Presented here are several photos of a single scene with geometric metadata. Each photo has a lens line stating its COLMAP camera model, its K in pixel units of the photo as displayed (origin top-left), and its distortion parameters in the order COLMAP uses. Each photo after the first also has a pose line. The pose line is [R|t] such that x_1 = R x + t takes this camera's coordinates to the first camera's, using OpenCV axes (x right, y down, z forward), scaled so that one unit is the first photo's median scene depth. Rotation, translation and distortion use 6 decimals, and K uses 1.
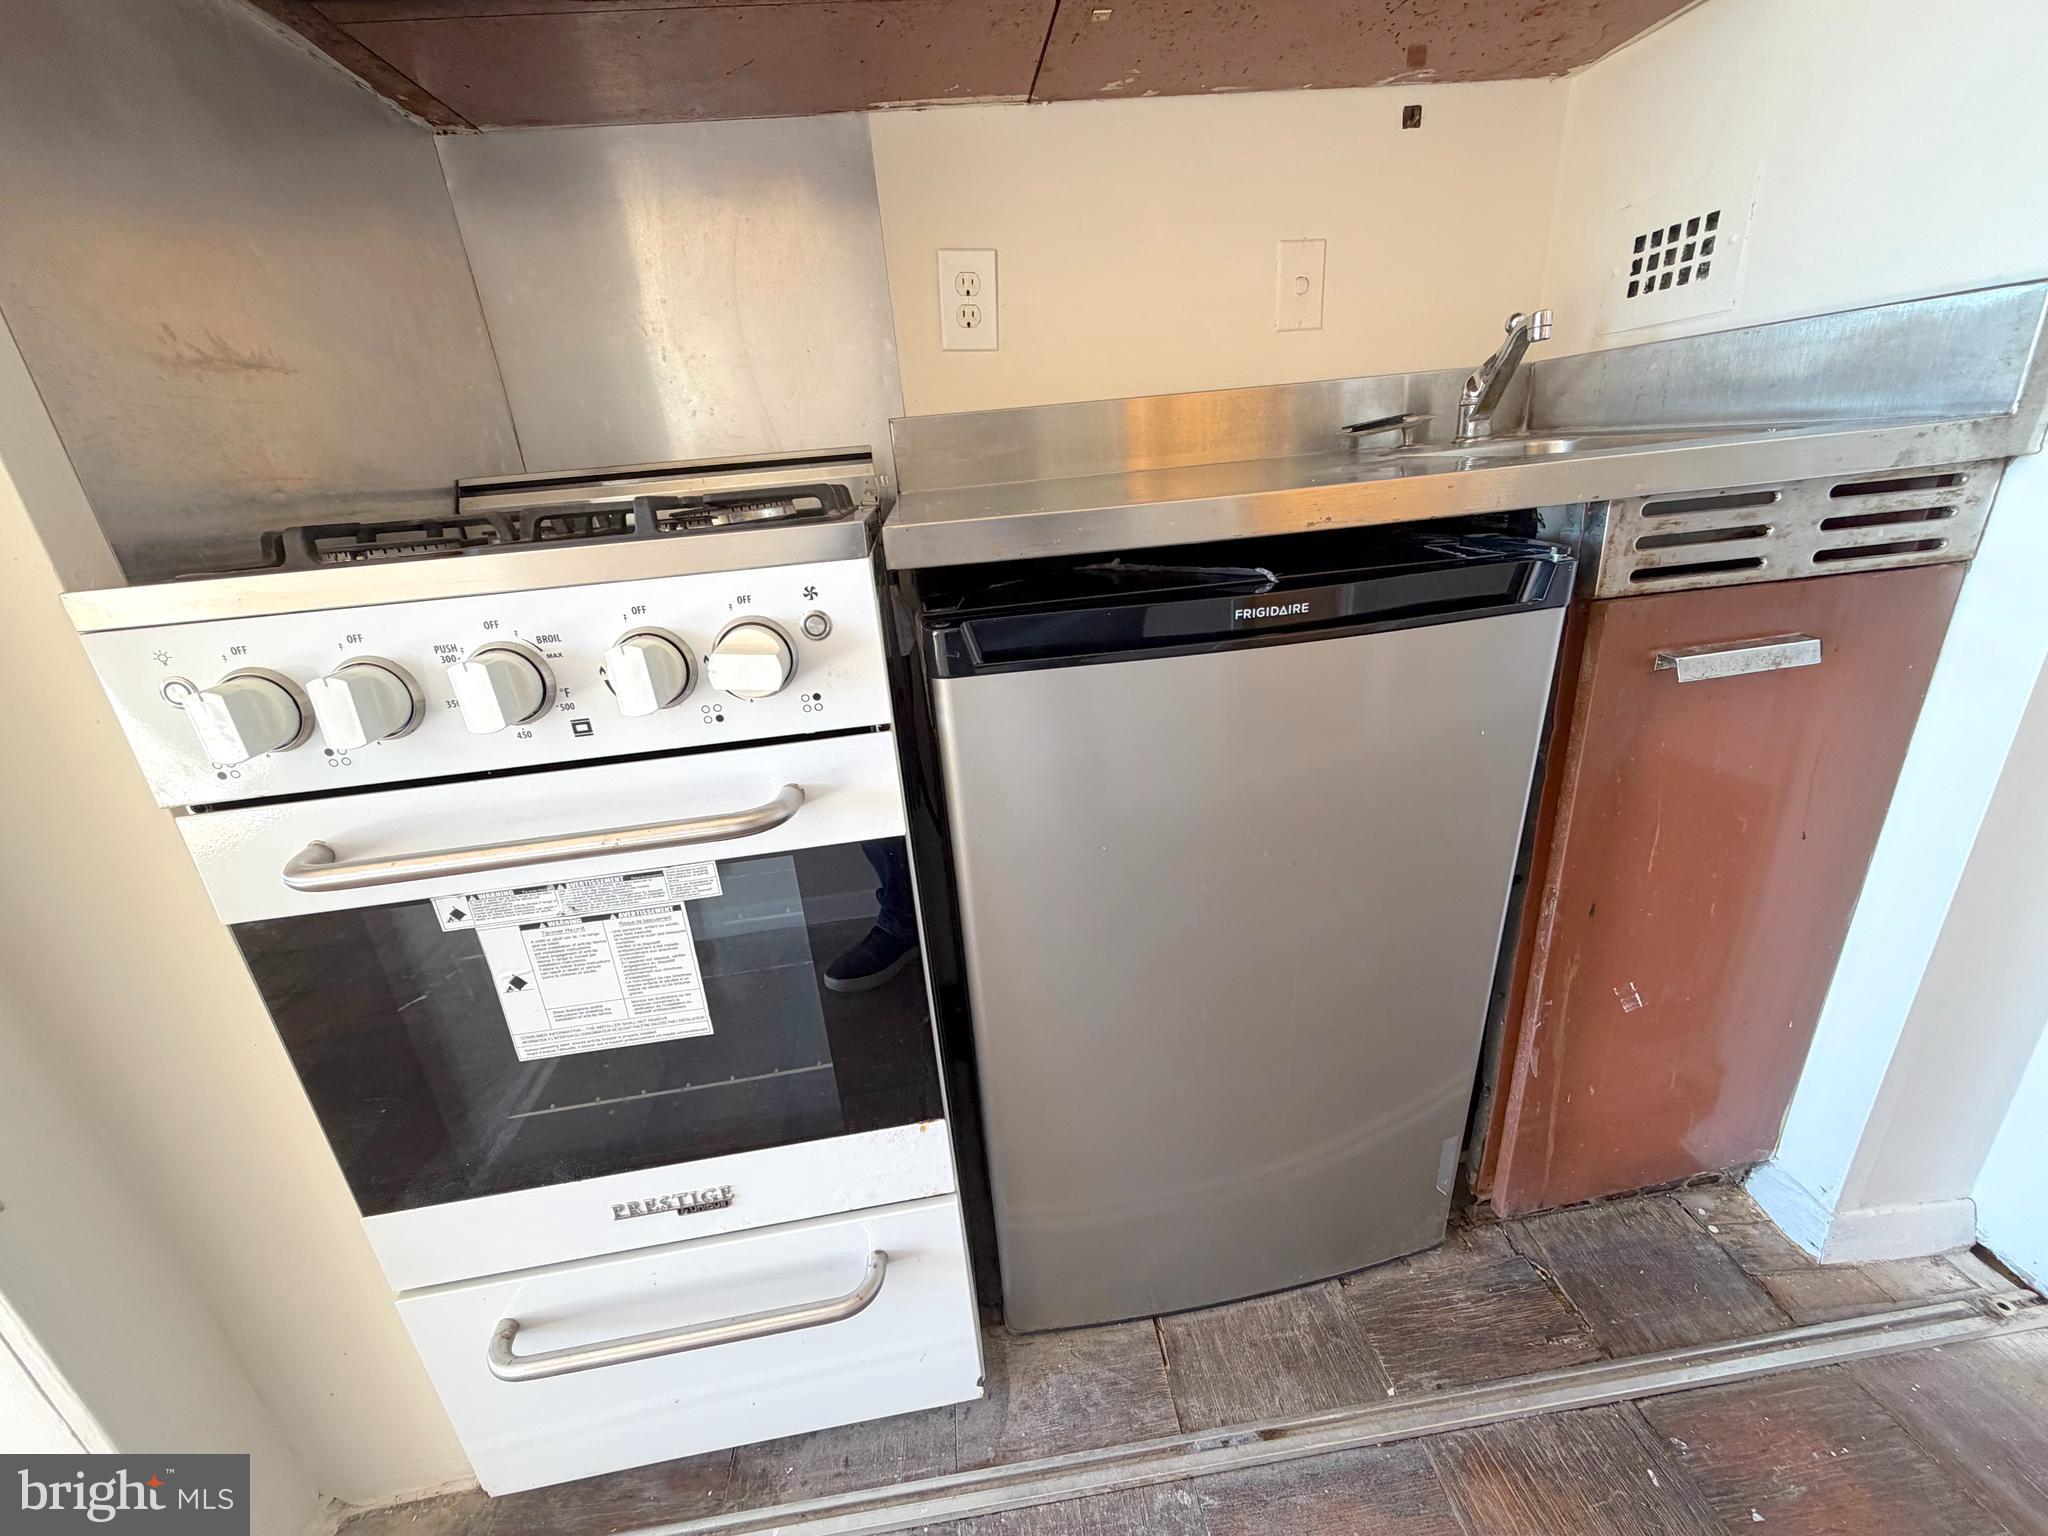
lens RADIAL K [[826.2, 0, 1018.8], [0, 826.2, 769.4], [0, 0, 1]] dist [-0.002395, 0.000381]
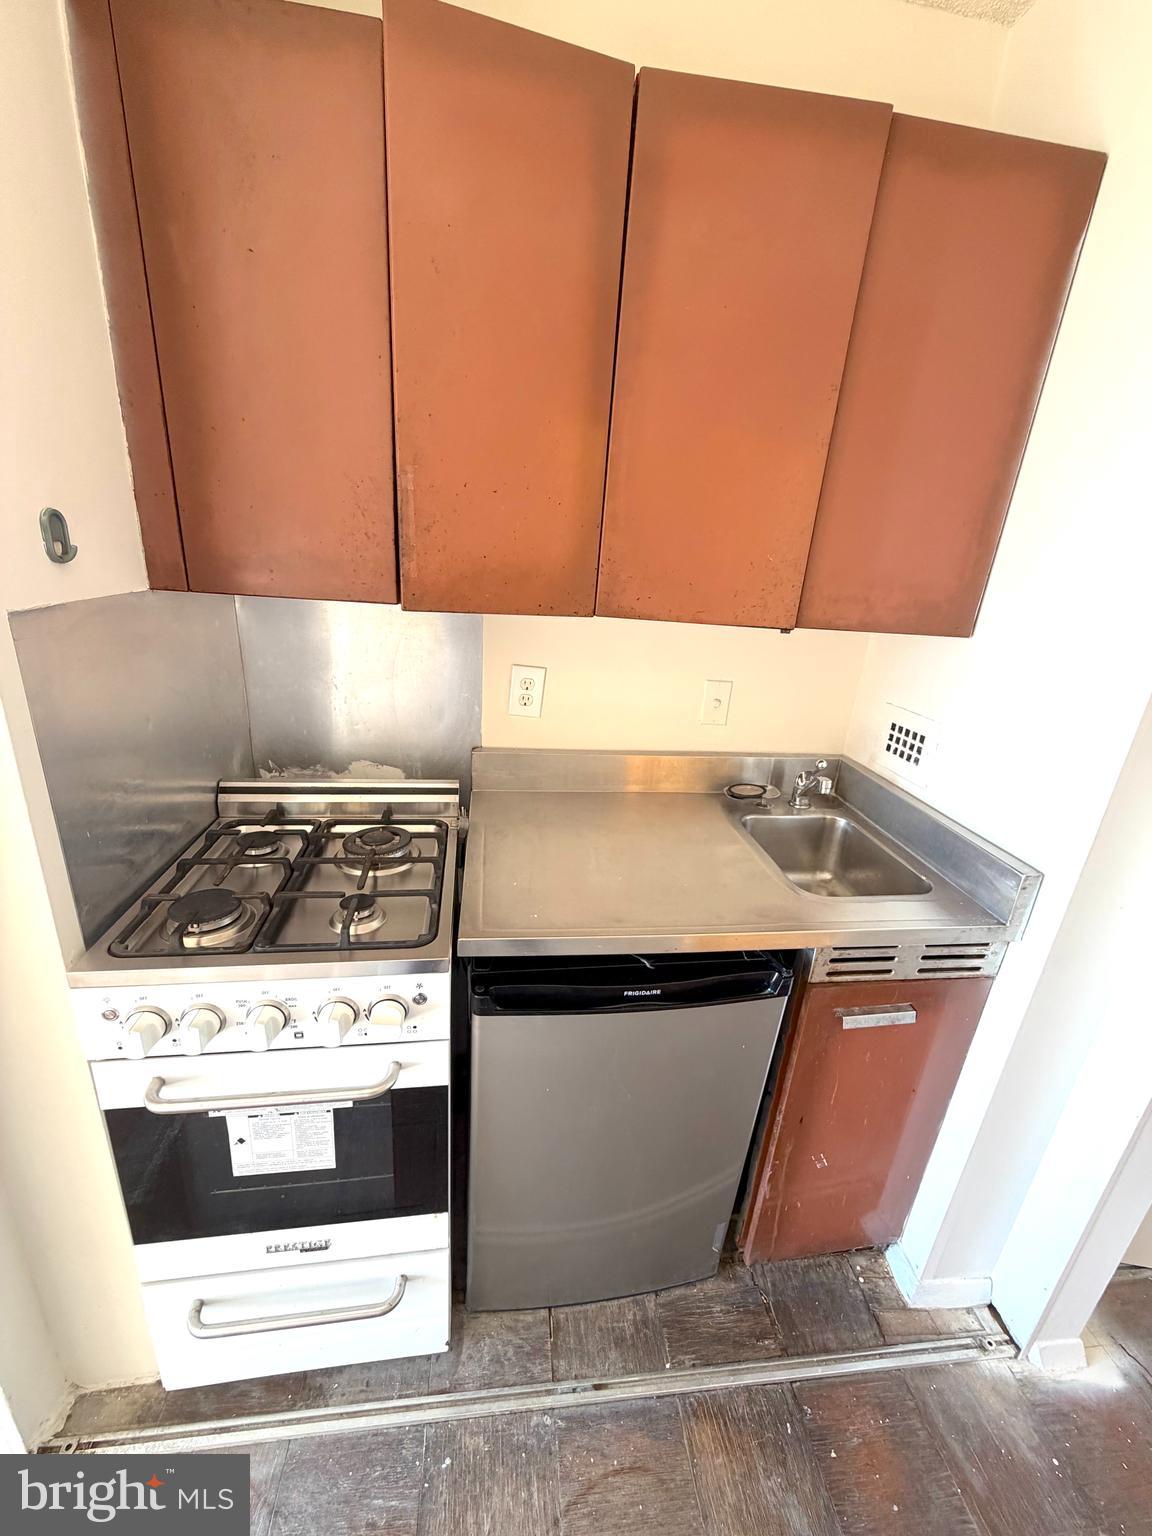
lens RADIAL K [[619.6, 0, 577.5], [0, 619.6, 765.0], [0, 0, 1]] dist [-0.002395, 0.000381]
pose [[0.989101, 0.134949, 0.058890, -0.015854], [-0.133375, 0.990615, -0.029895, -0.555766], [-0.062371, 0.021715, 0.997817, -0.437110]]
